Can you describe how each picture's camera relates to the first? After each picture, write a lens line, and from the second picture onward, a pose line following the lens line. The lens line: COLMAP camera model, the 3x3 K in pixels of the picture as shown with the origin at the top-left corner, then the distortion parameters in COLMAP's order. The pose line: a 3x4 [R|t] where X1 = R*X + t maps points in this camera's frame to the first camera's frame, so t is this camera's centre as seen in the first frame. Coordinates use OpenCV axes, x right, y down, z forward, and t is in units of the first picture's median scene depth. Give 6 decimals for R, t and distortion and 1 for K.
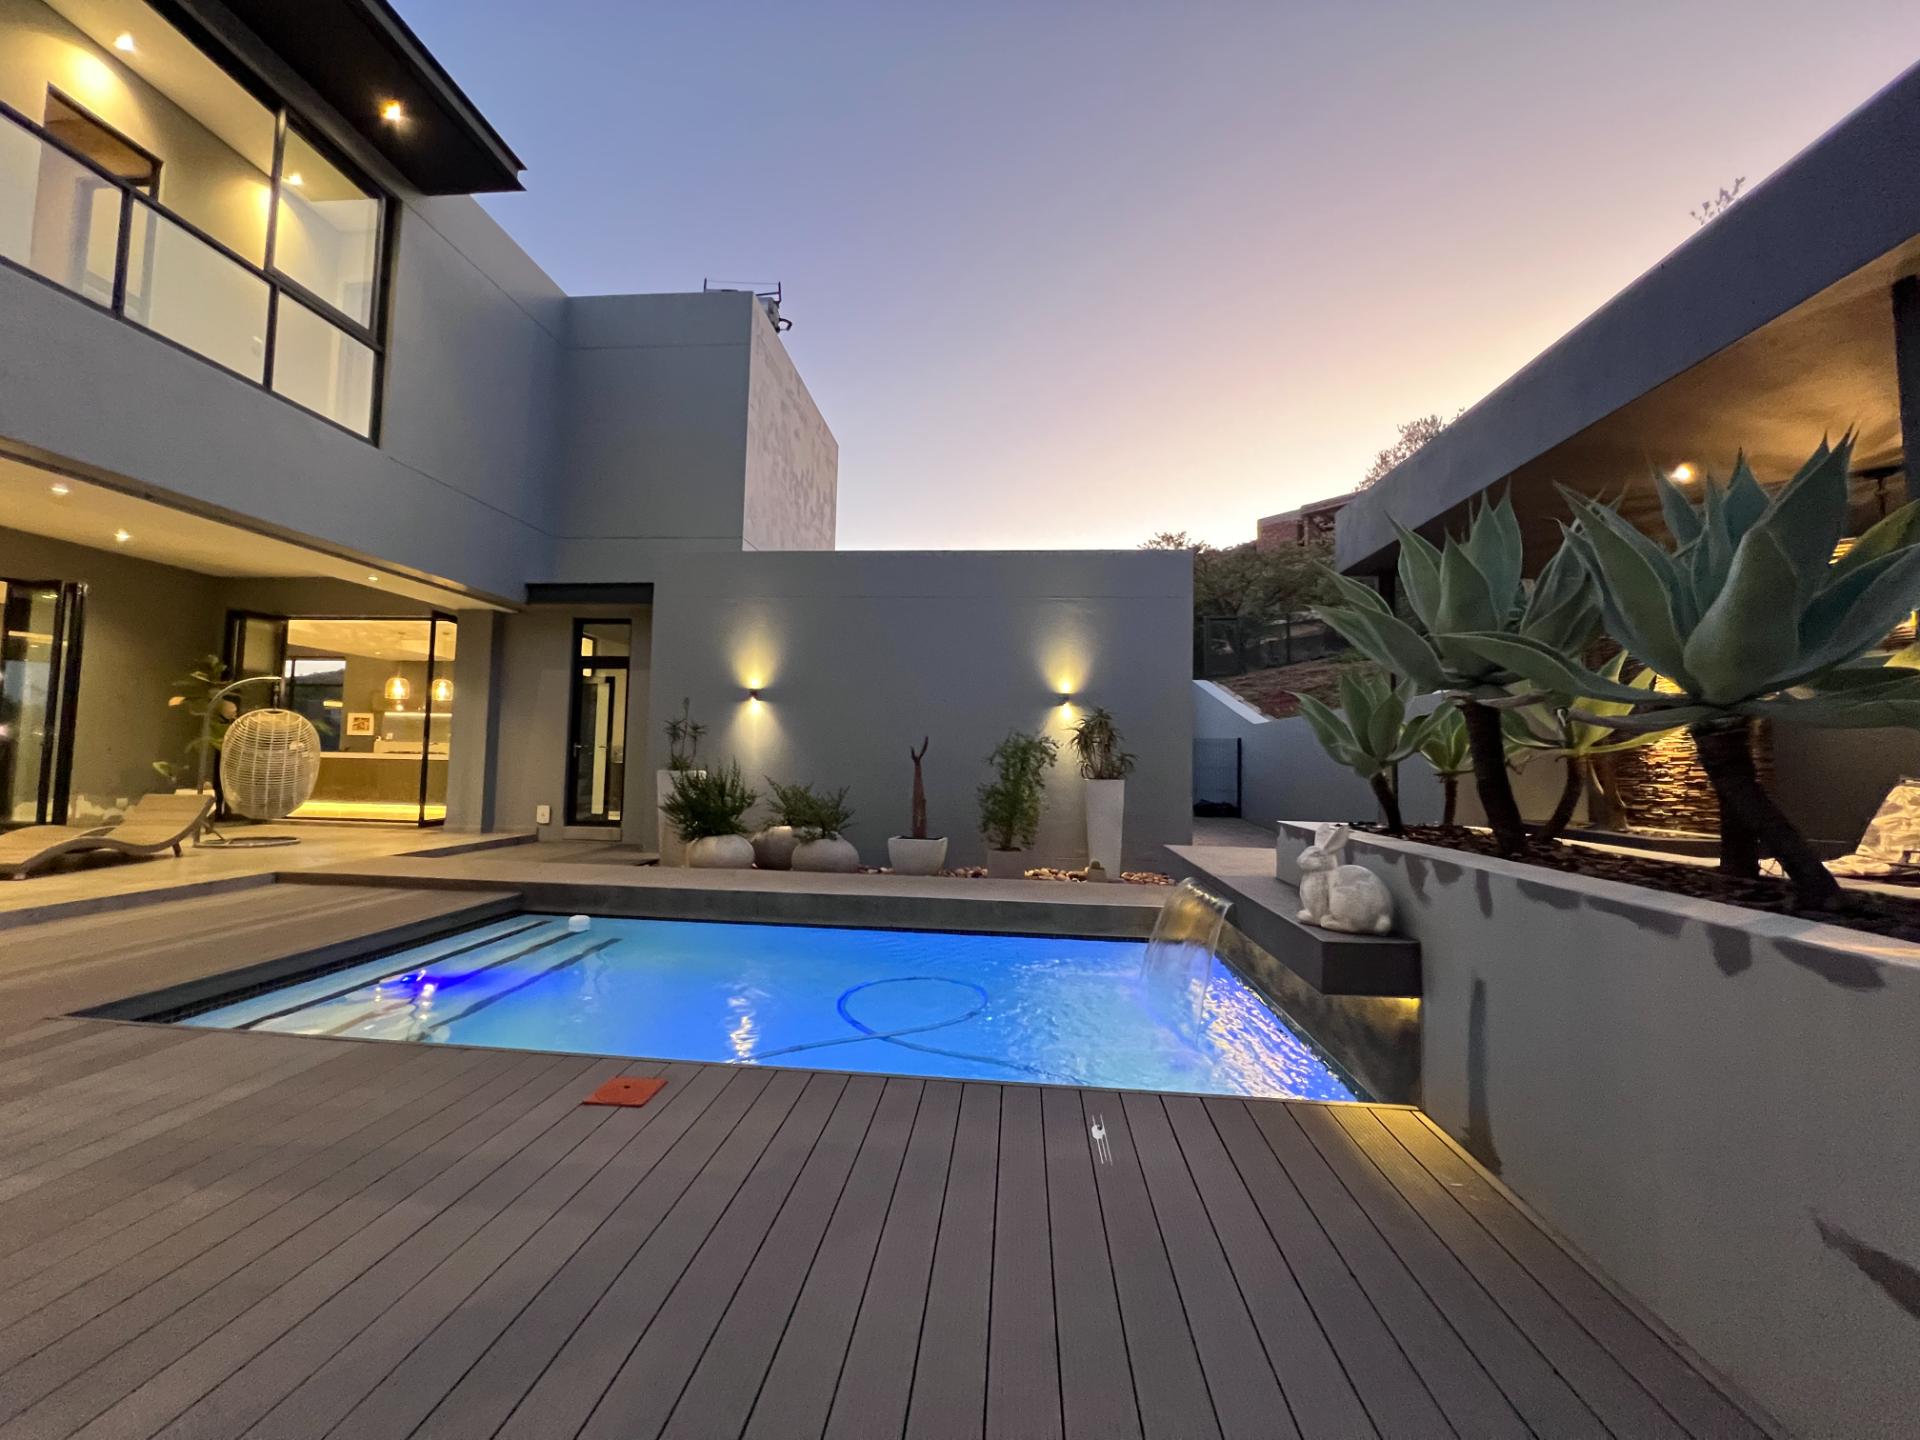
lens RADIAL K [[770.2, 0, 960.0], [0, 770.2, 720.0], [0, 0, 1]] dist [-0.002805, 0.000079]
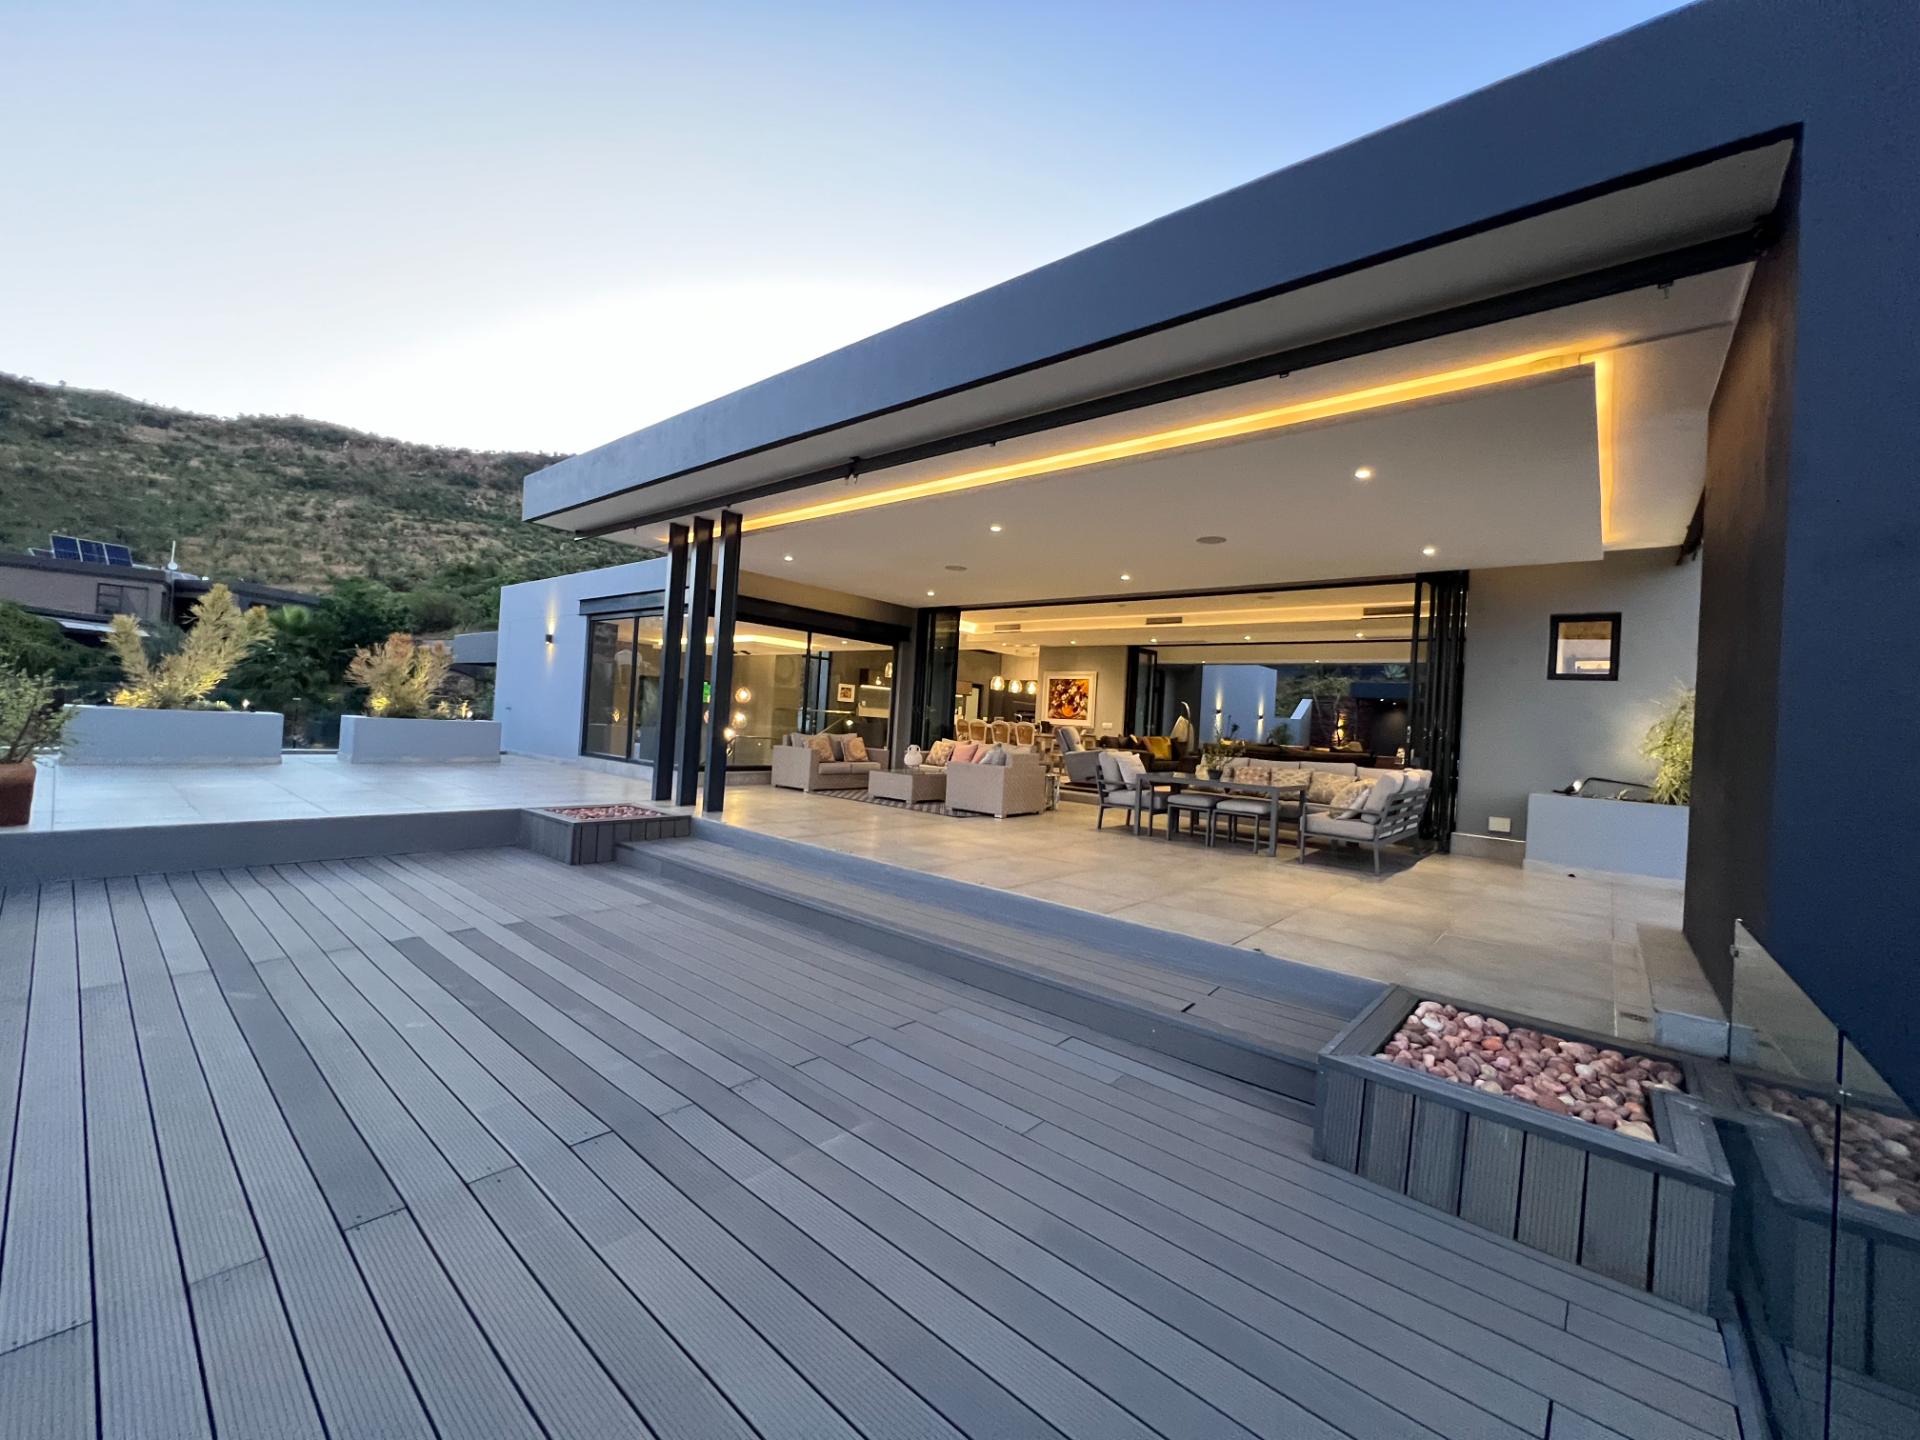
lens RADIAL K [[765.5, 0, 946.6], [0, 765.5, 717.0], [0, 0, 1]] dist [0.003407, 0.000150]
pose [[0.598302, 0.017436, 0.801081, -3.500371], [-0.093751, 0.994420, 0.048375, -0.066612], [-0.795767, -0.104045, 0.596598, 0.191284]]
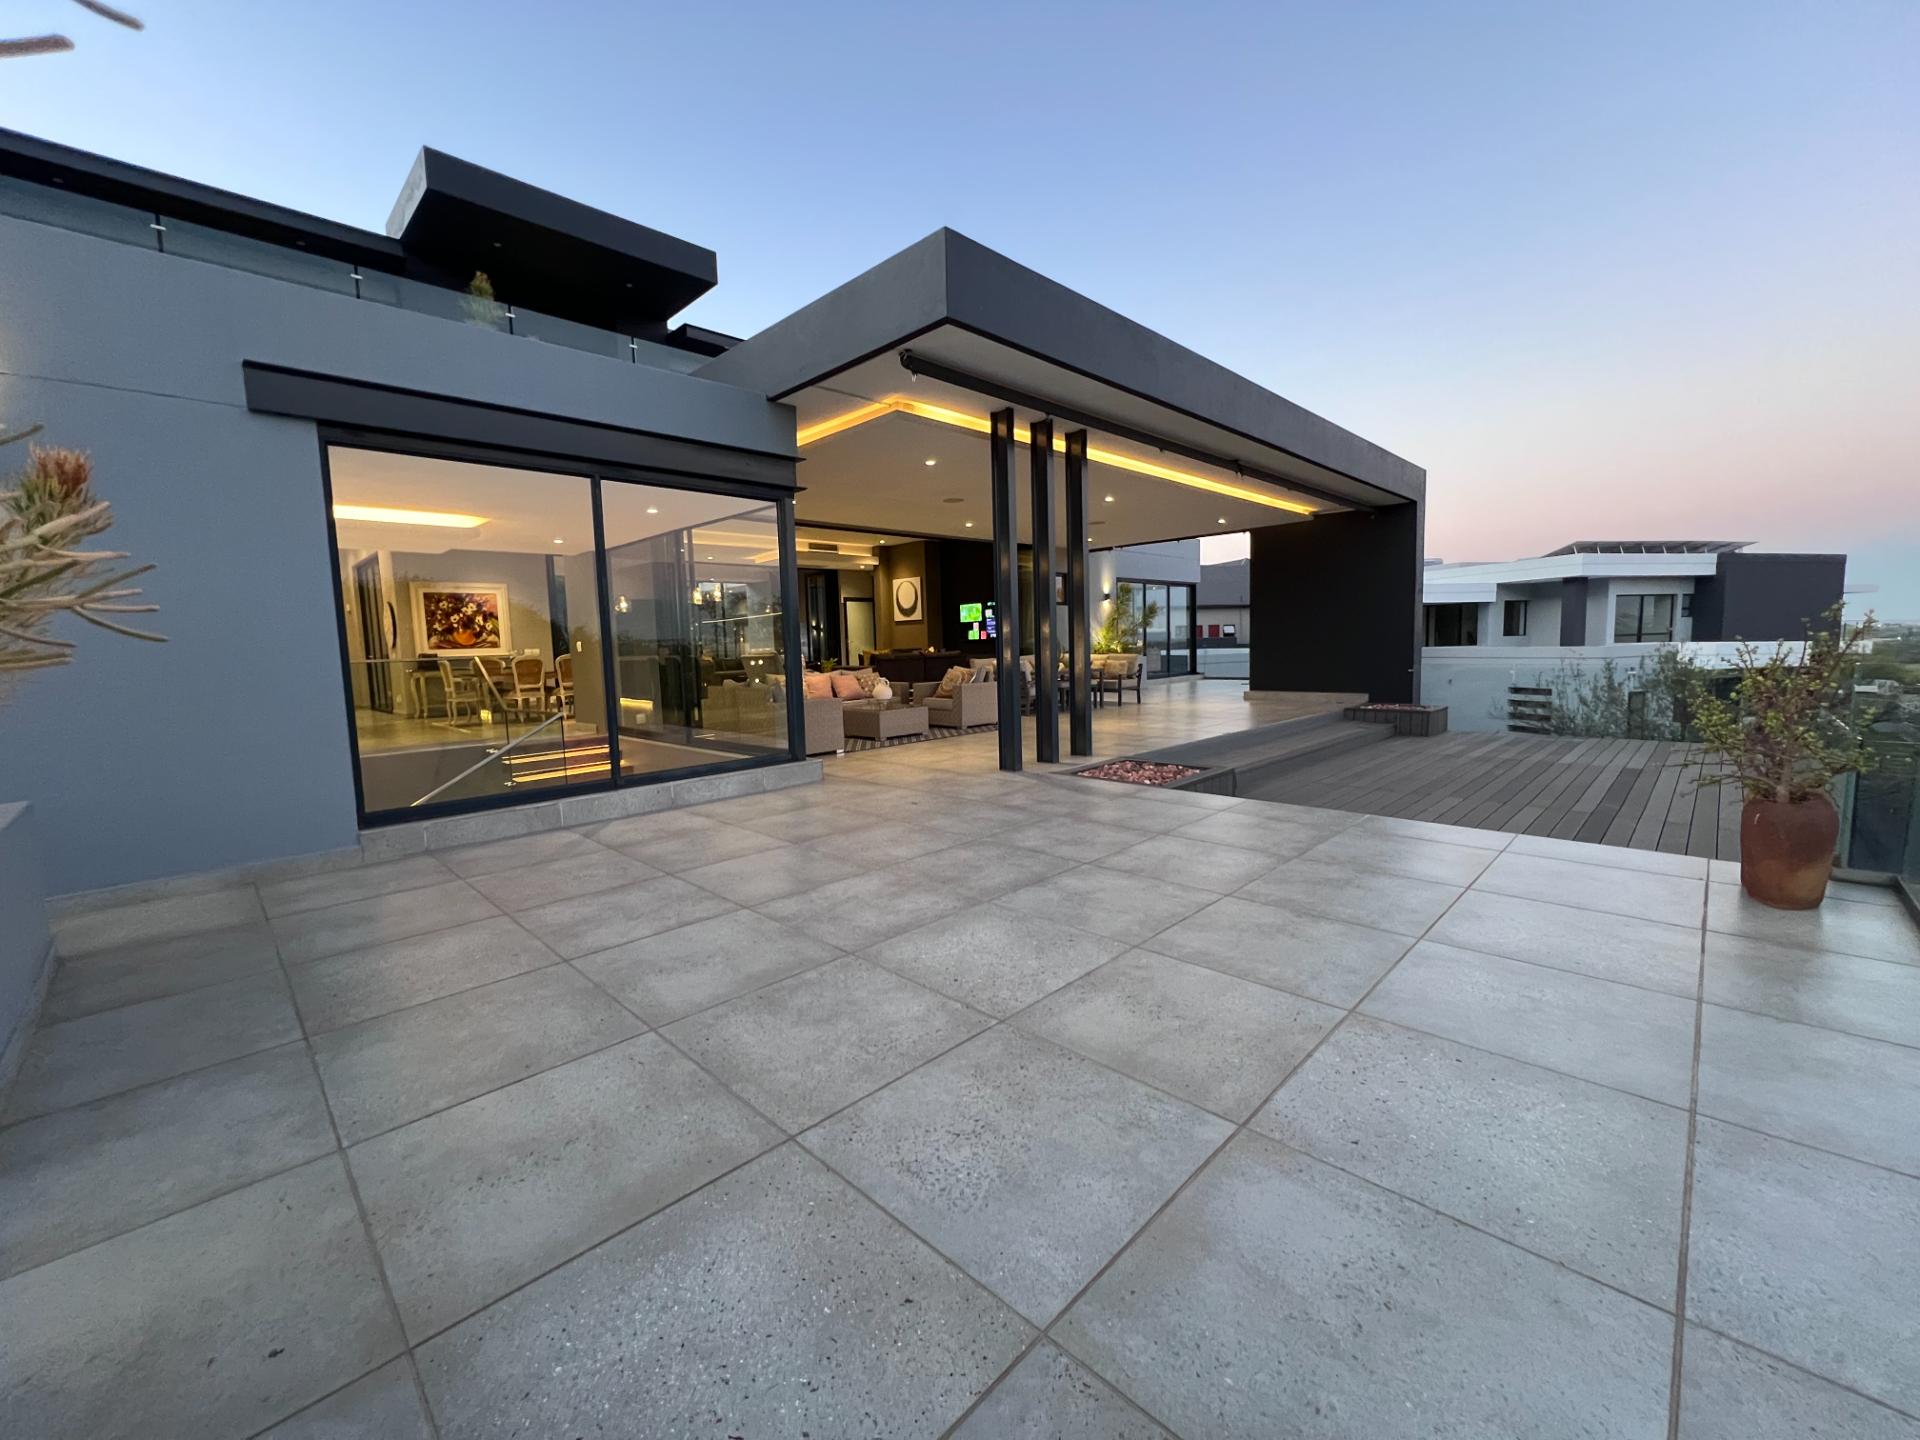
lens RADIAL K [[772.5, 0, 960.0], [0, 772.5, 720.0], [0, 0, 1]] dist [-0.013842, 0.005812]
pose [[-0.763340, -0.064746, 0.642745, -3.372192], [-0.027446, 0.997317, 0.067867, 0.030752], [-0.645414, 0.034165, -0.763068, 1.897907]]
